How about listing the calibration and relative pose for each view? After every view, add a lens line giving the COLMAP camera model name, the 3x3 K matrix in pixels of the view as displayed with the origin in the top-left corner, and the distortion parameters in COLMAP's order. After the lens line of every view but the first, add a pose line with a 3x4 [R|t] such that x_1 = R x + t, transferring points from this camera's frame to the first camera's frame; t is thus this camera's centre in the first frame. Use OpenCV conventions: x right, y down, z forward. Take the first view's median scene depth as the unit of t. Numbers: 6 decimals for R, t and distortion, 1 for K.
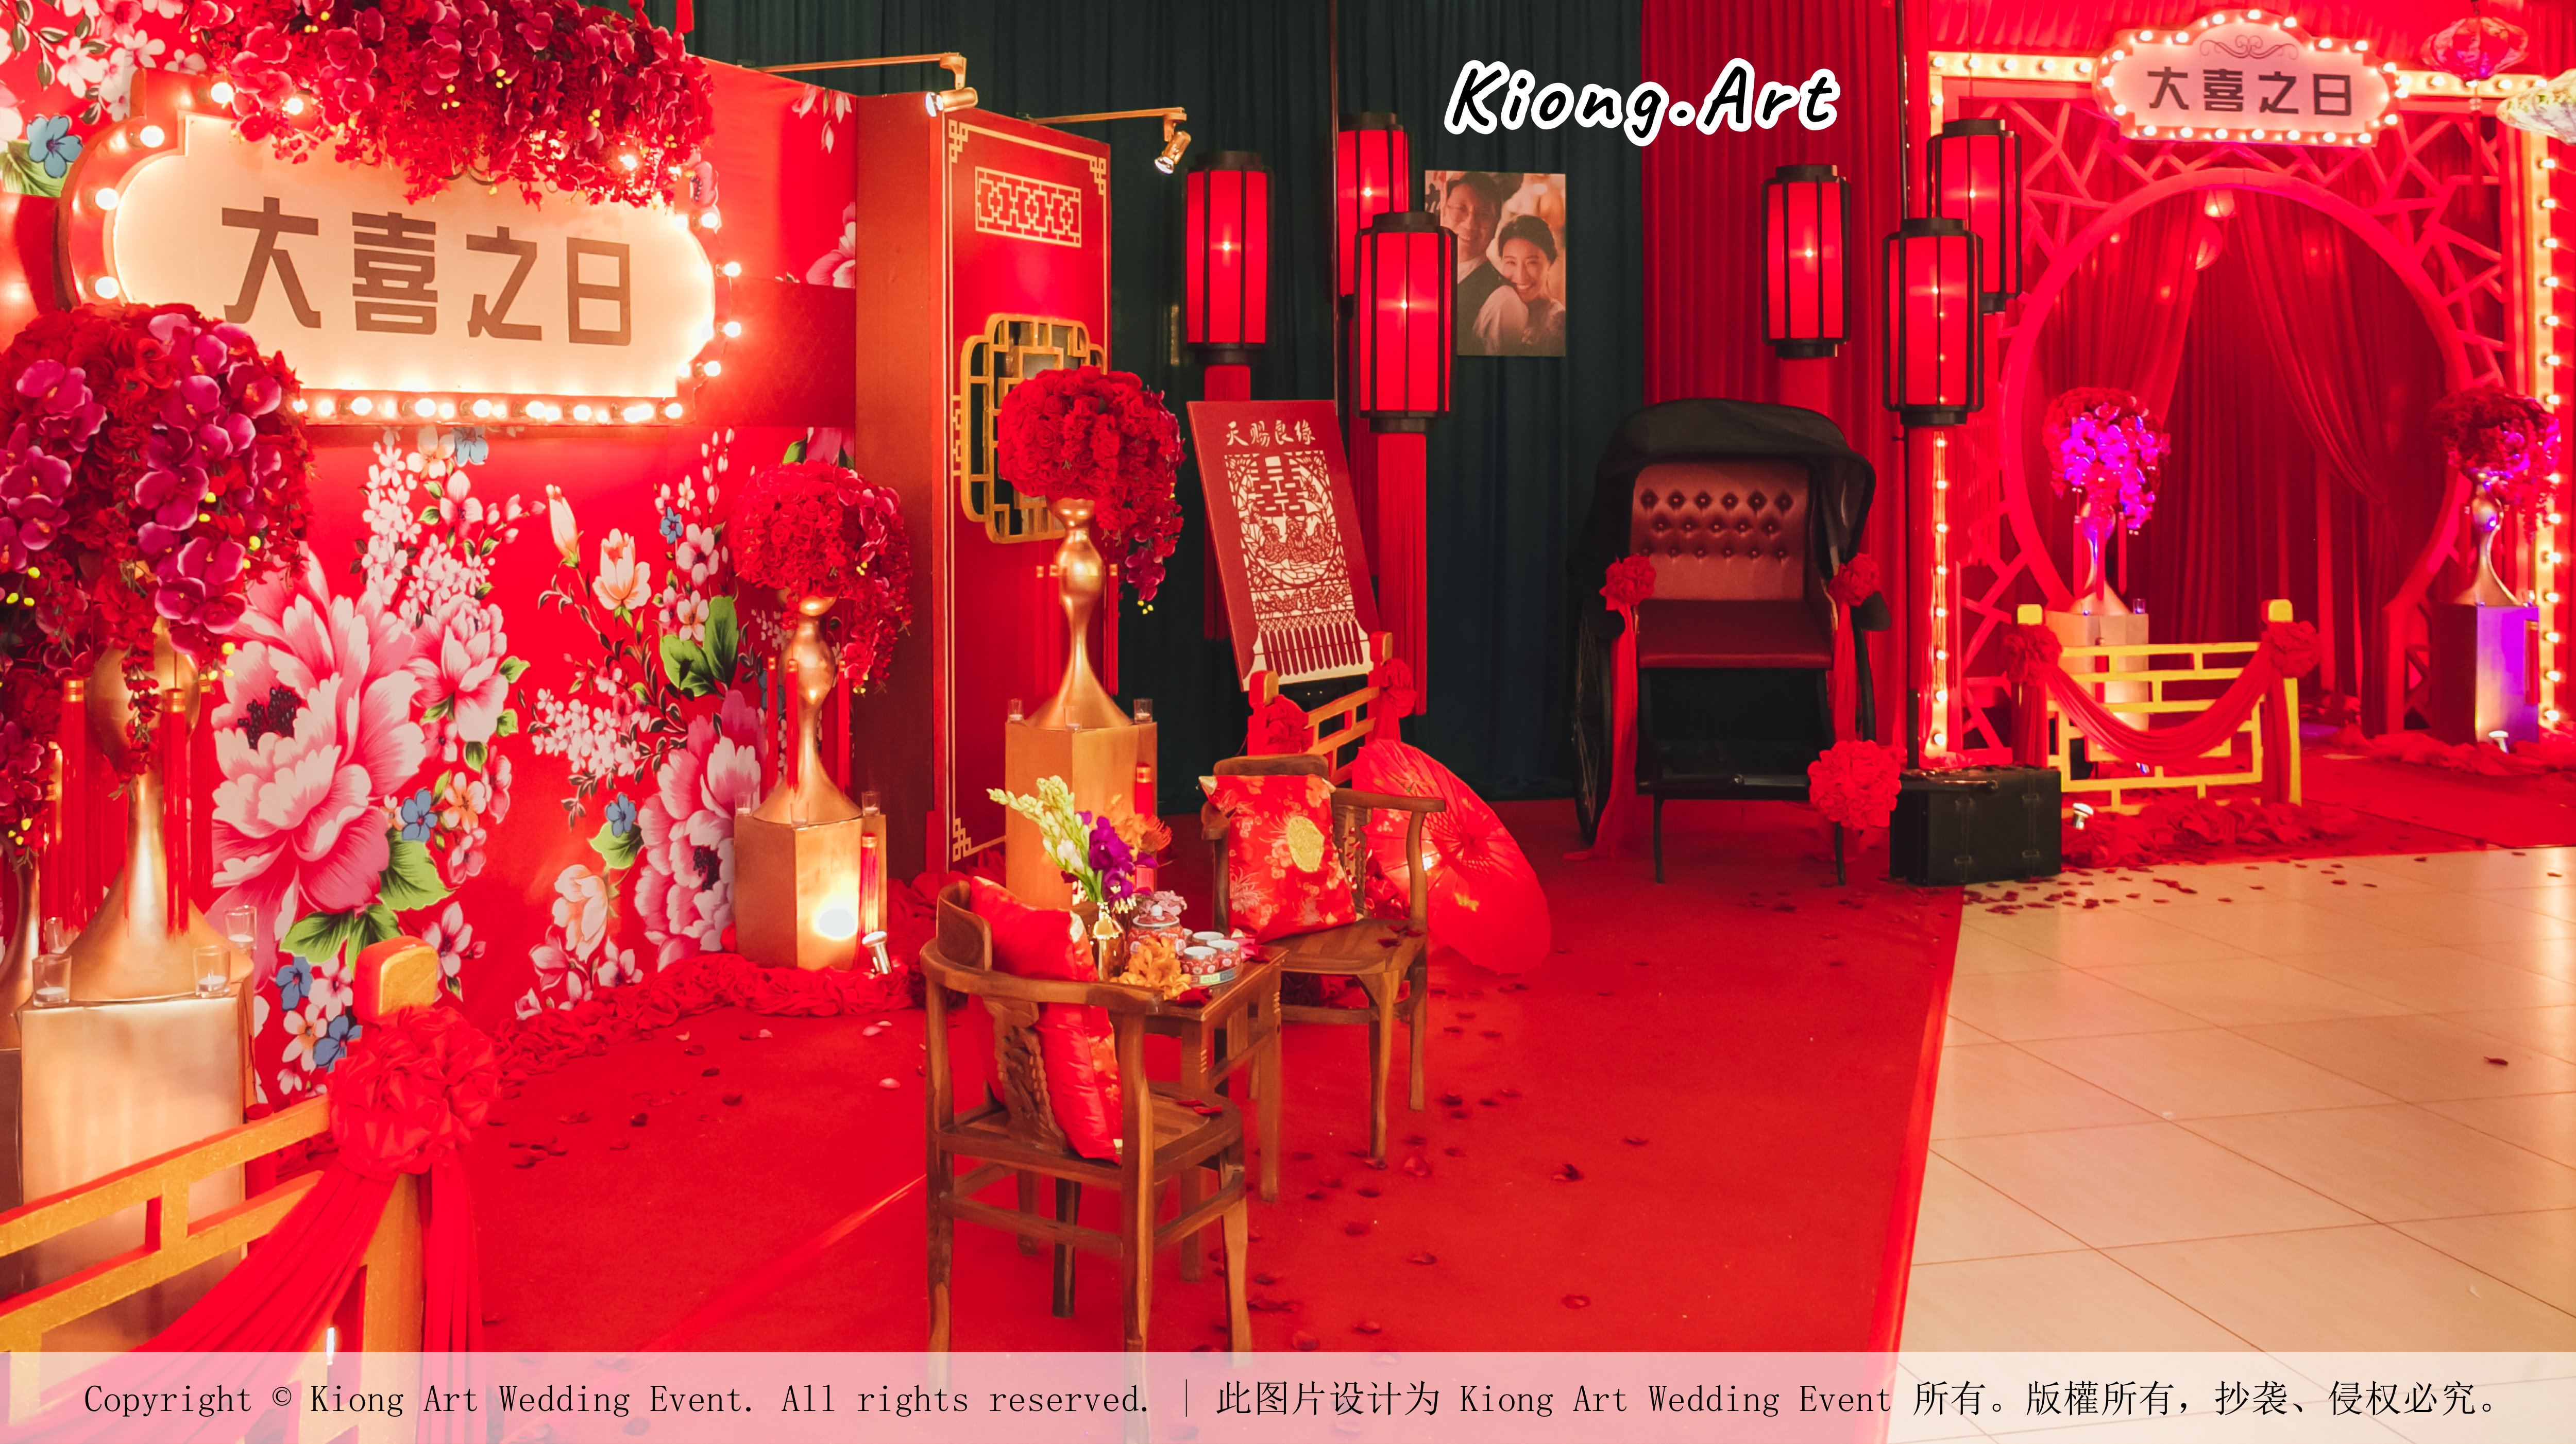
lens RADIAL K [[2106.6, 0, 1117.6], [0, 2106.6, 433.7], [0, 0, 1]] dist [-0.076086, 0.001315]
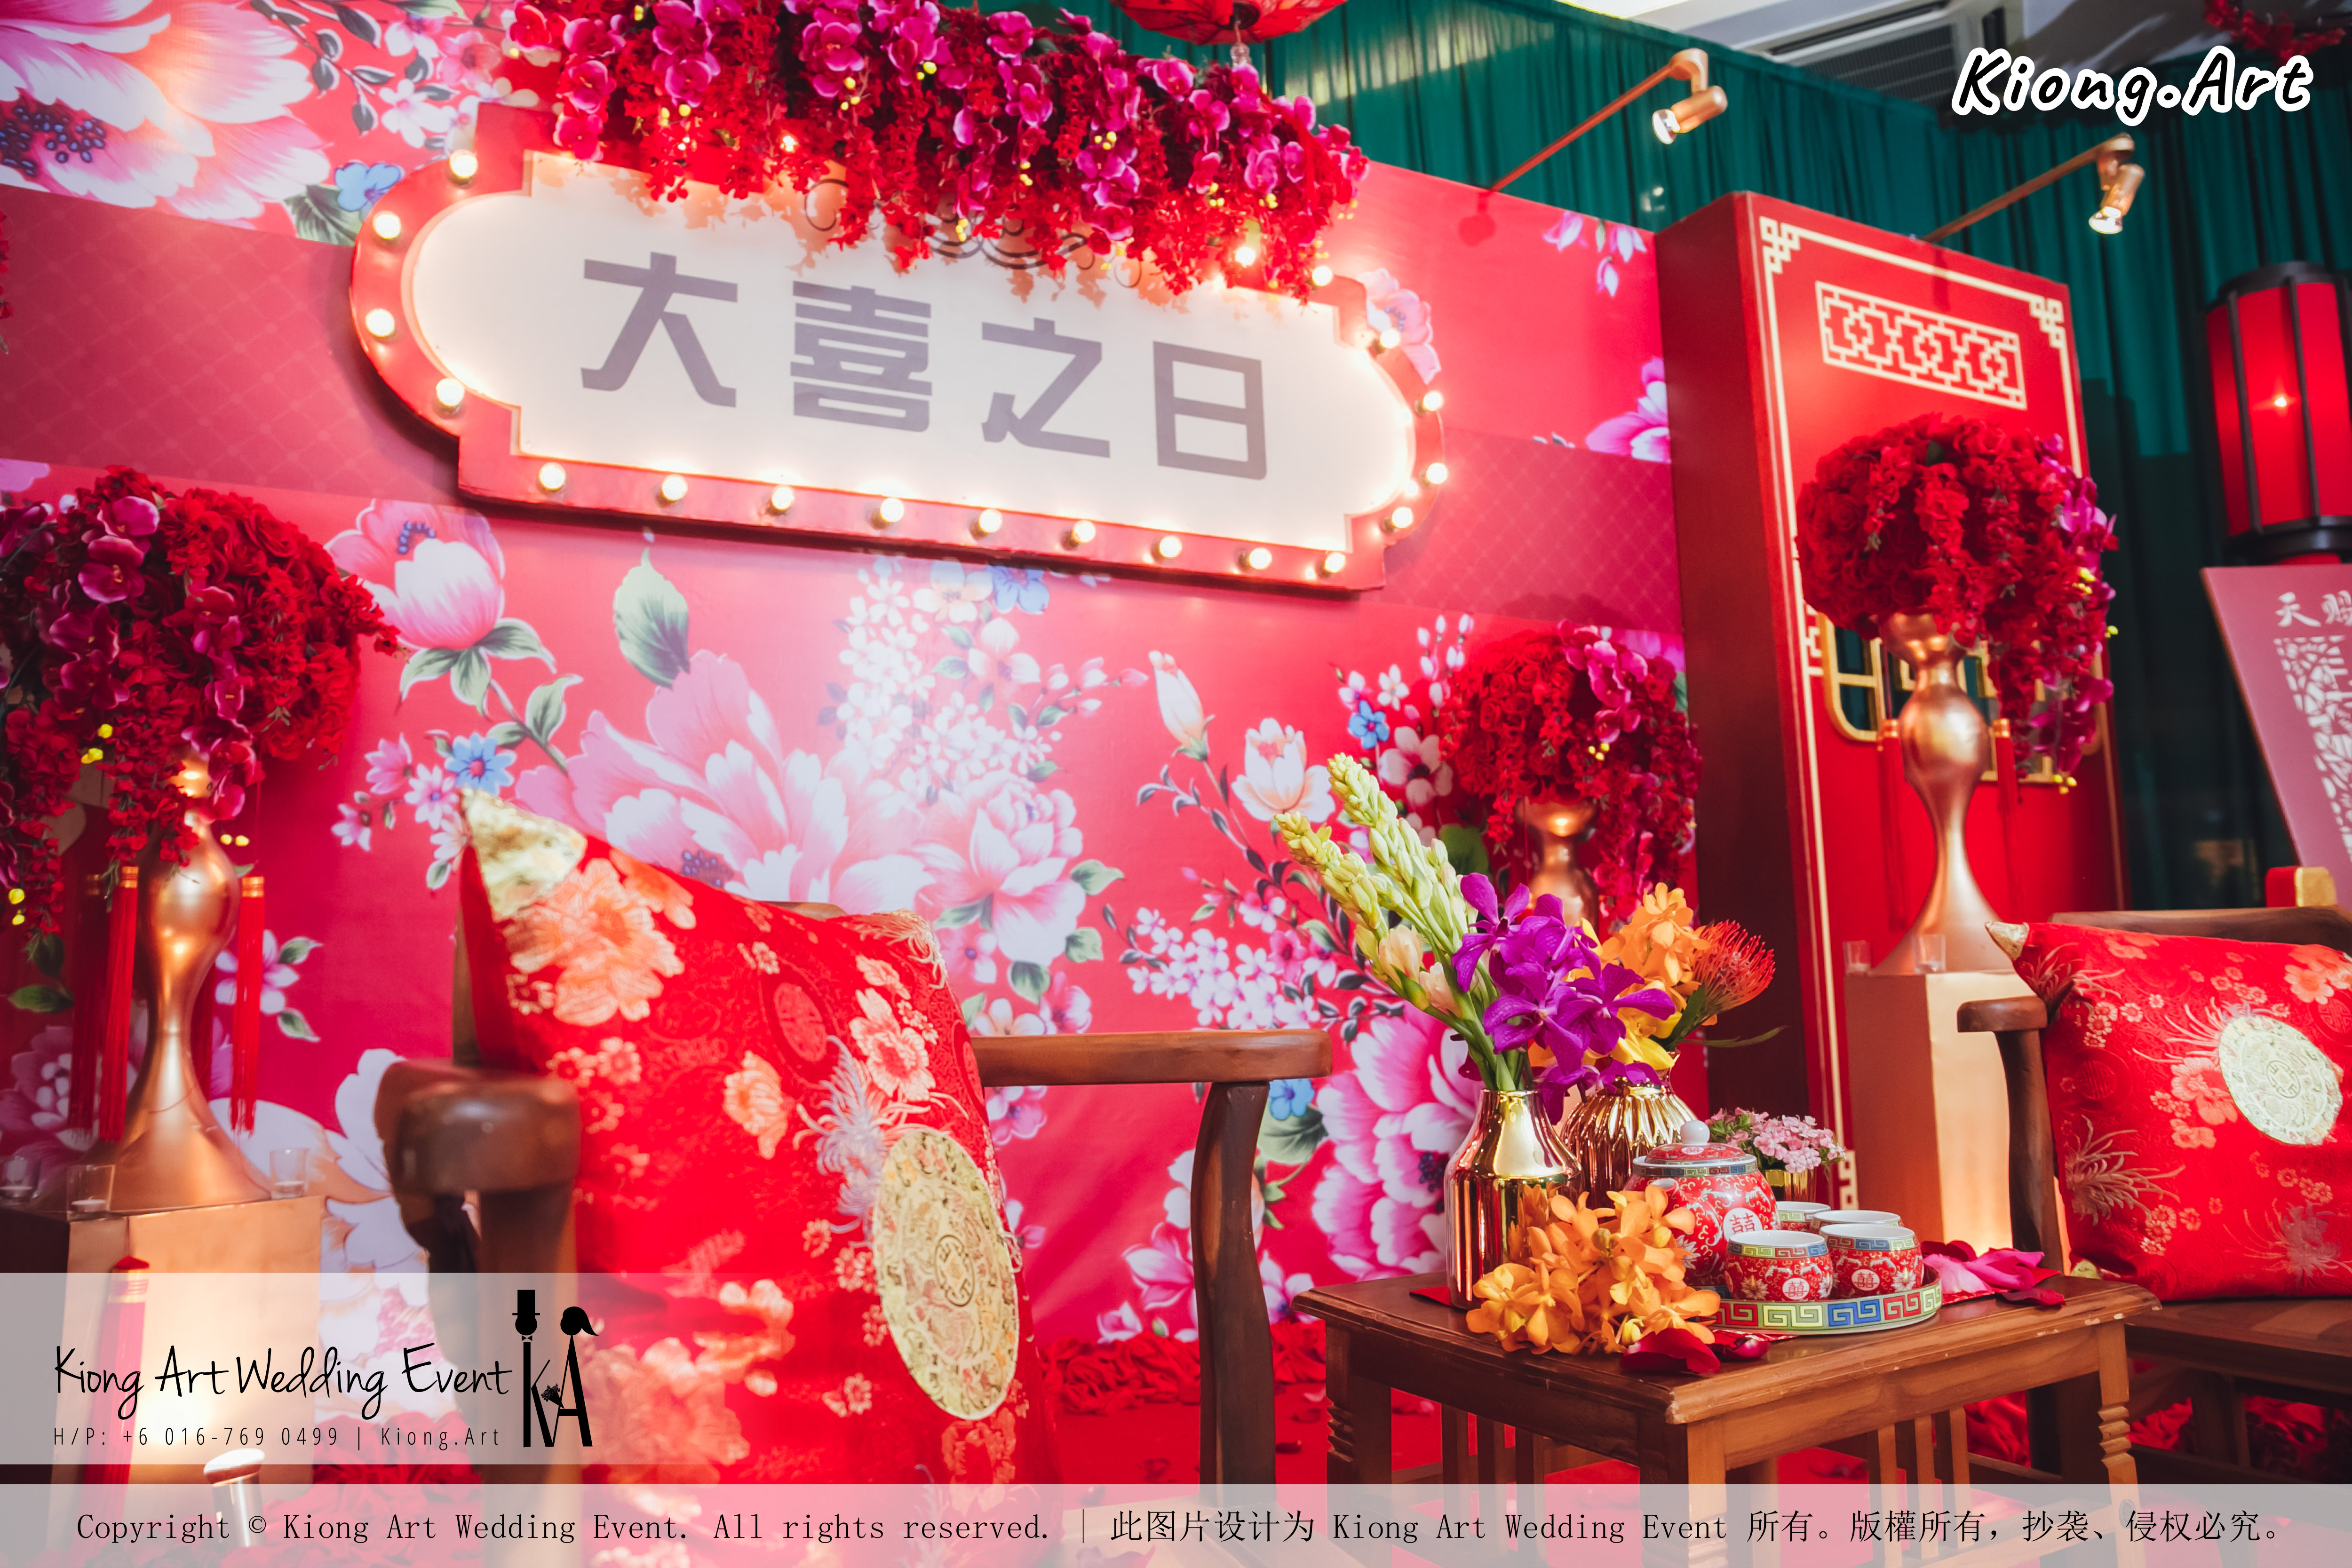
lens RADIAL K [[1611.8, 0, 1176.0], [0, 1611.8, 784.0], [0, 0, 1]] dist [-0.112446, 0.096917]
pose [[0.786623, -0.097610, -0.609669, 0.098921], [0.023636, 0.991462, -0.128239, 0.149749], [0.616981, 0.086465, 0.782214, 0.526816]]
